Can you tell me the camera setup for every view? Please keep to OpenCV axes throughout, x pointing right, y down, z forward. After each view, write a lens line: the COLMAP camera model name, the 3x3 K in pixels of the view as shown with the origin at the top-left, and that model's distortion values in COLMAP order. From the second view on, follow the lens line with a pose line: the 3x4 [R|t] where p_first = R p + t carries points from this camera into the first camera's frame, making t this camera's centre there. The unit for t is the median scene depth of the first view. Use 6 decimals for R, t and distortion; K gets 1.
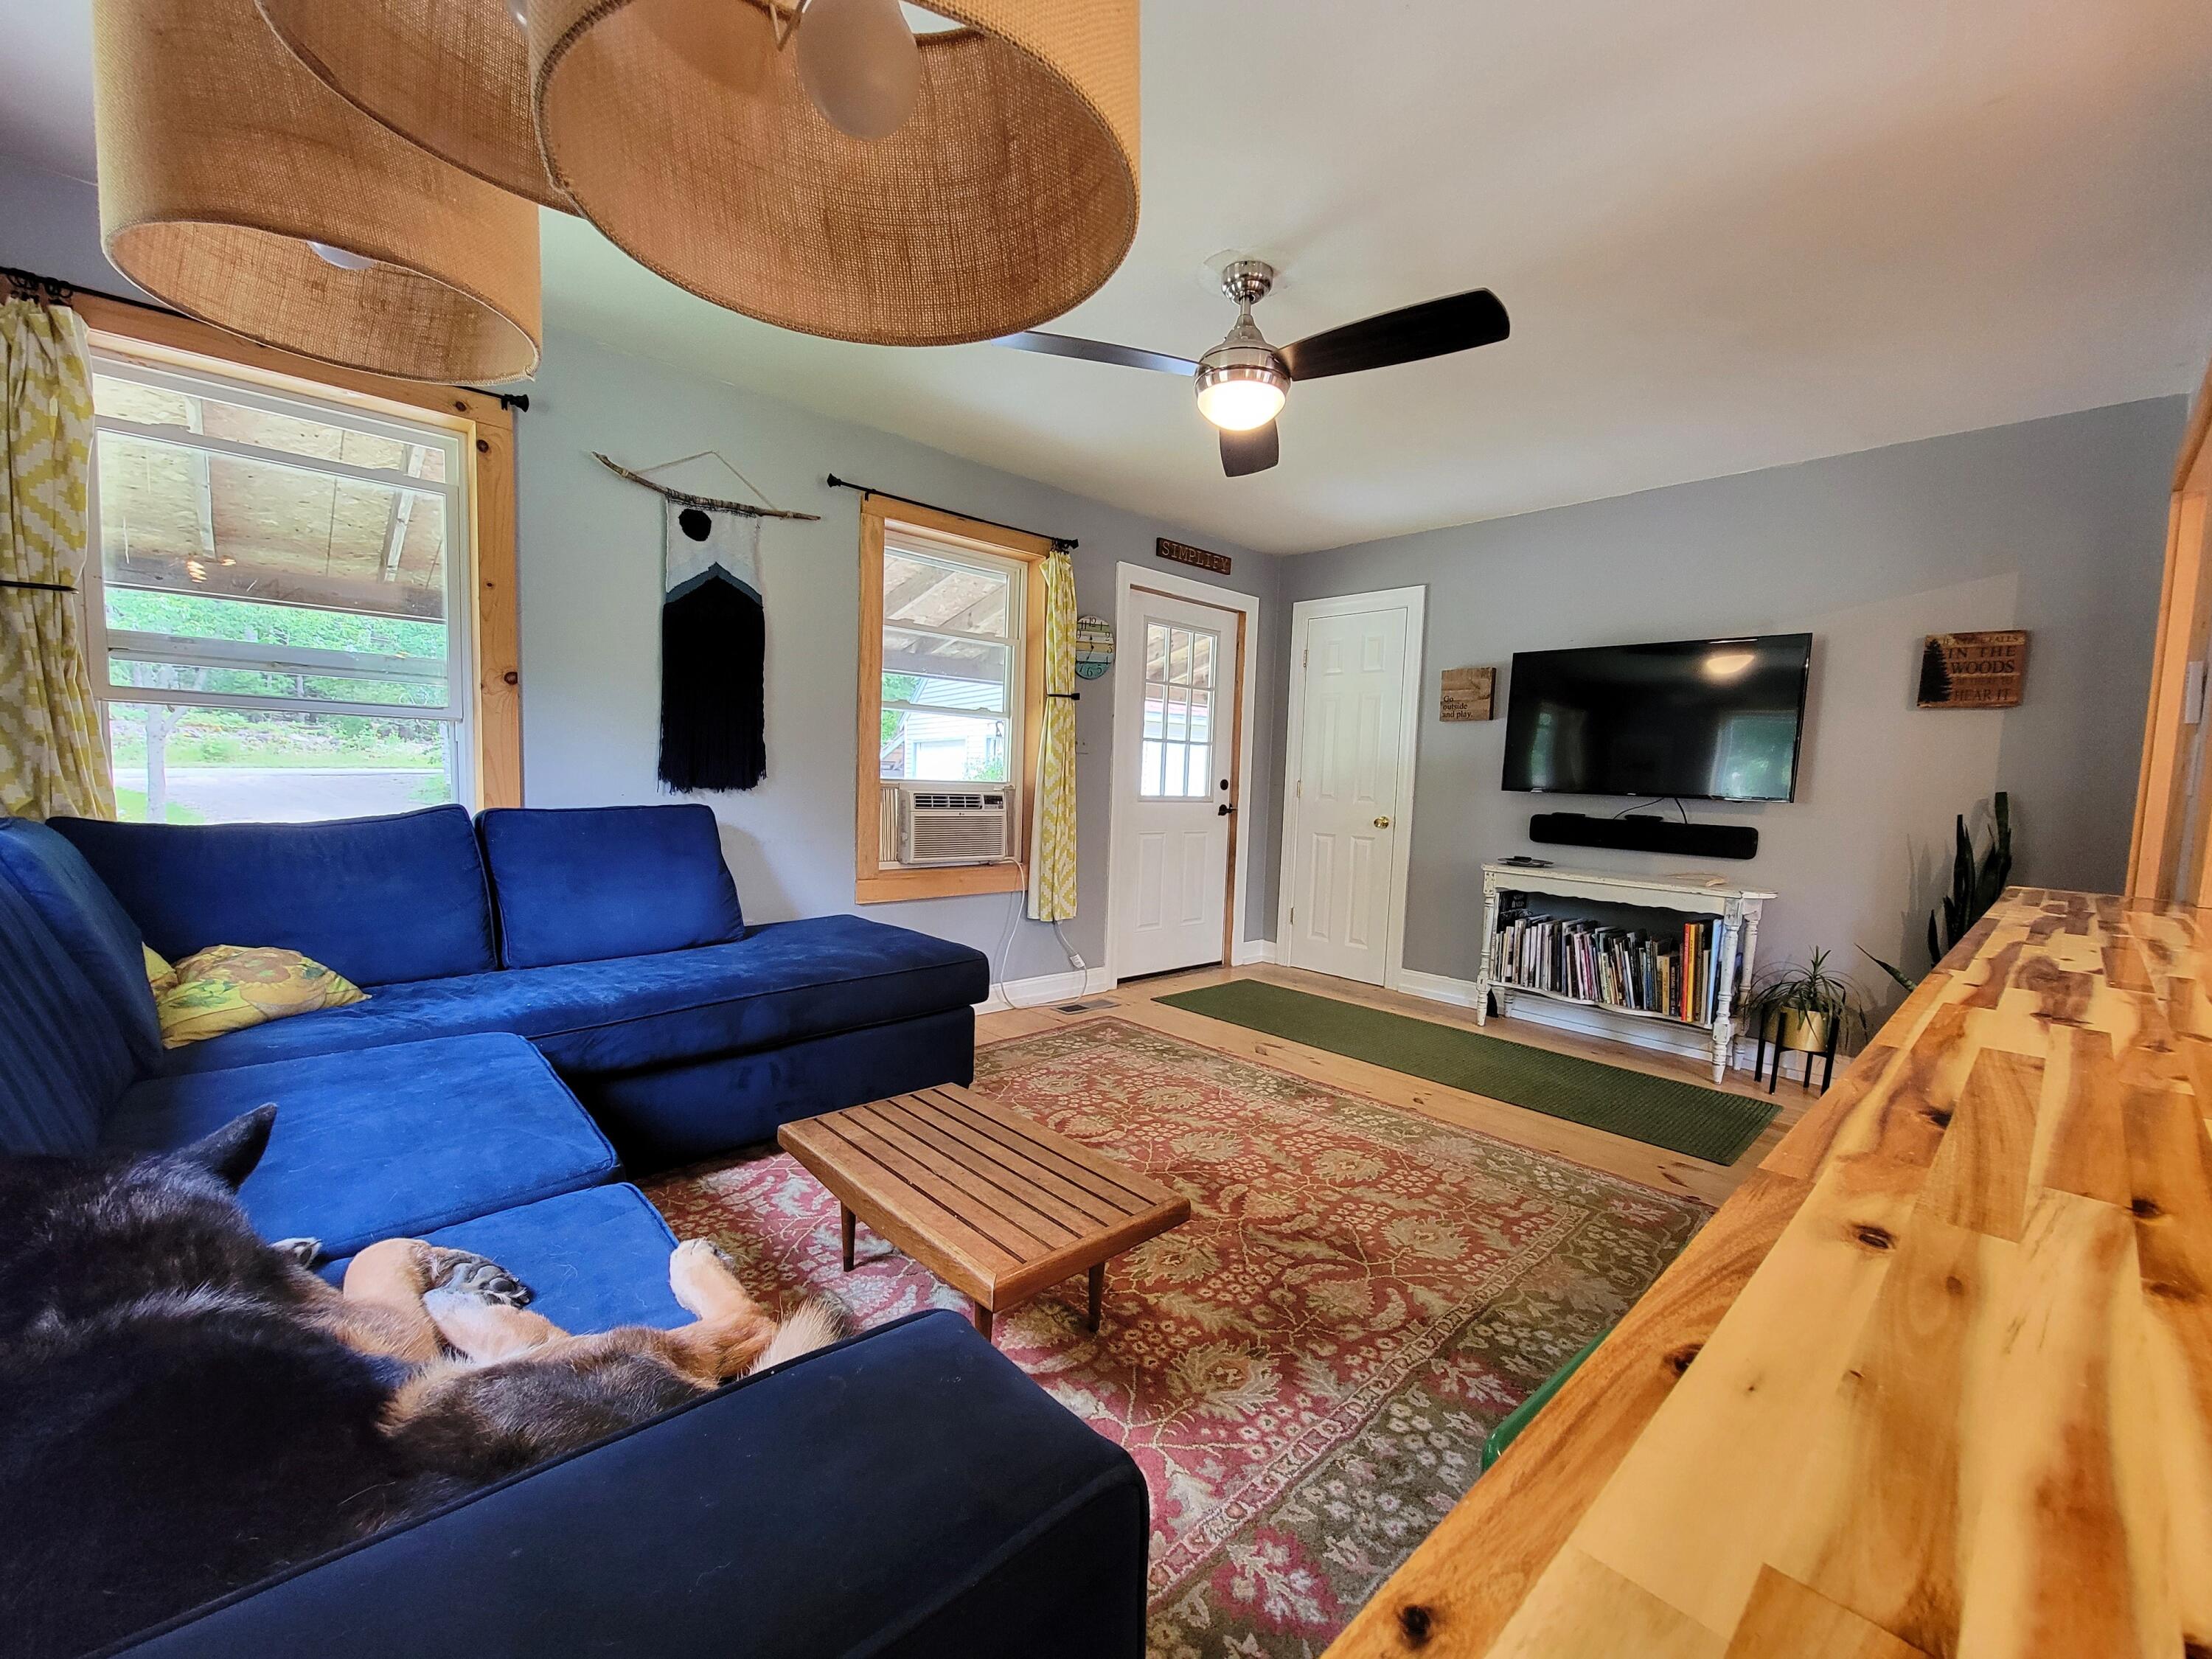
lens RADIAL K [[902.8, 0, 1105.8], [0, 902.8, 850.7], [0, 0, 1]] dist [0.001111, -0.000759]
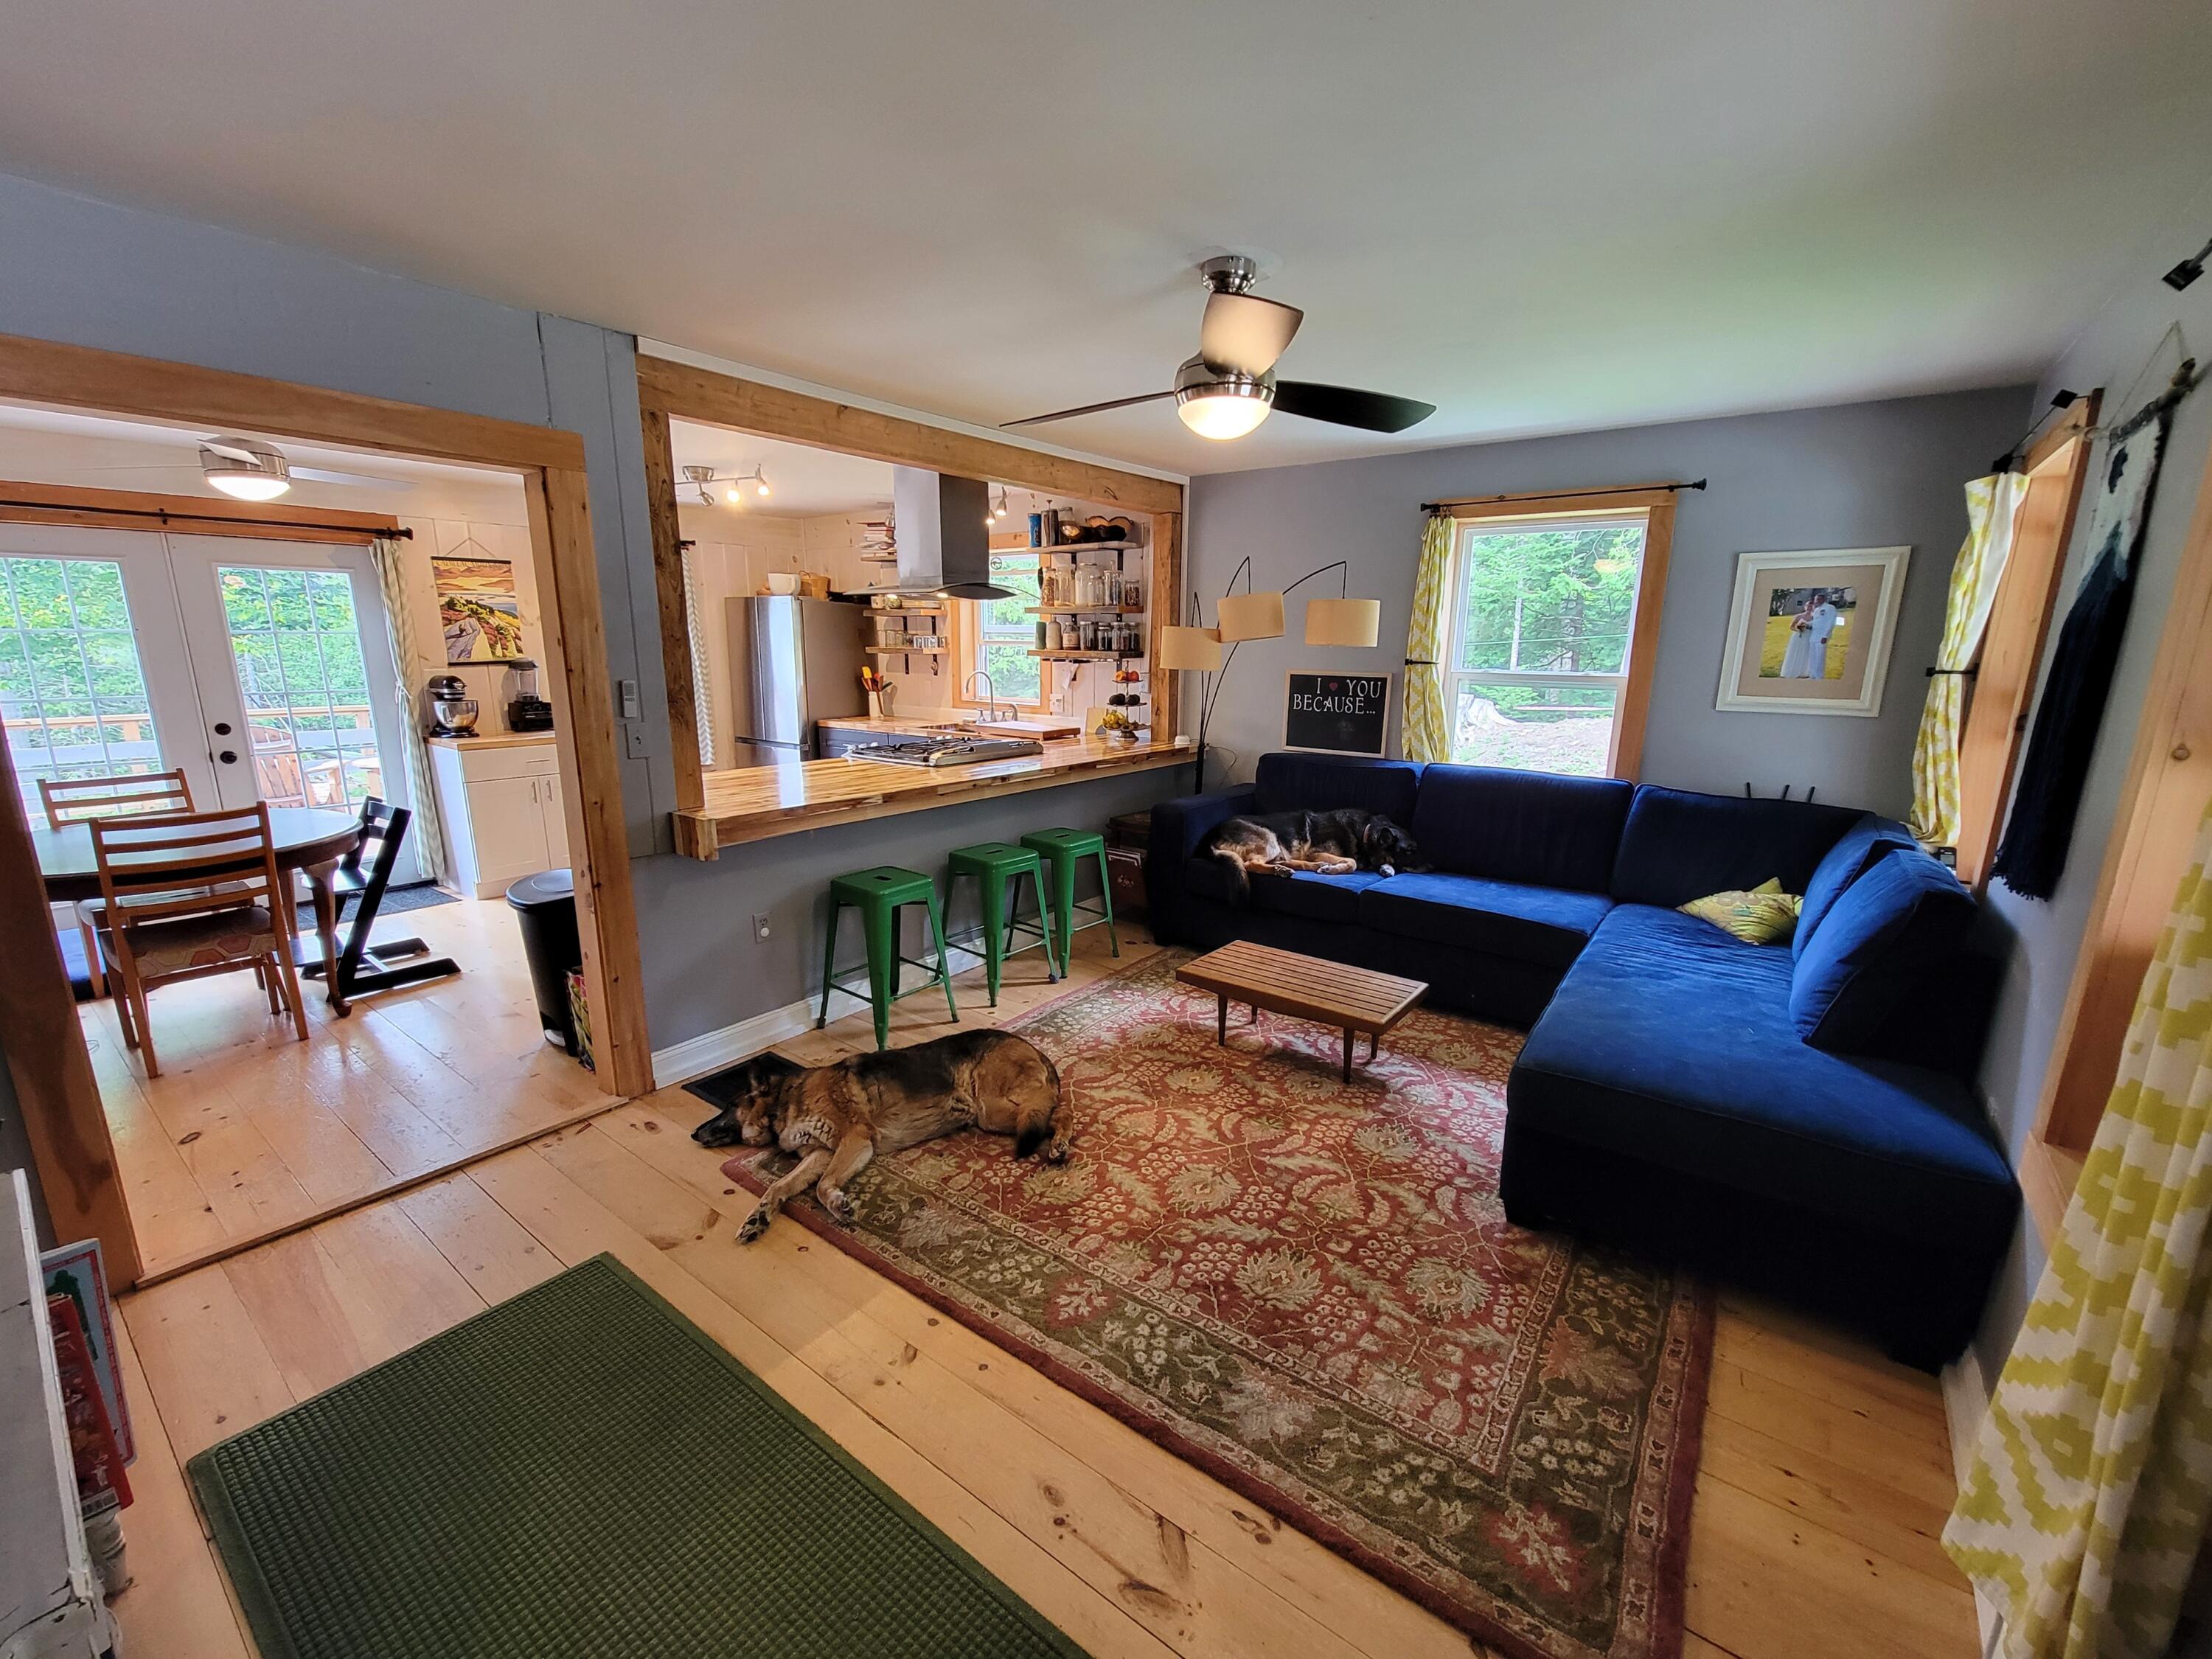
lens RADIAL K [[920.1, 0, 1111.2], [0, 920.1, 851.5], [0, 0, 1]] dist [0.000509, -0.000118]
pose [[-0.983111, -0.002323, -0.182997, 0.314716], [-0.058006, 0.952320, 0.299538, -0.243933], [0.173576, 0.305094, -0.936370, 1.455872]]
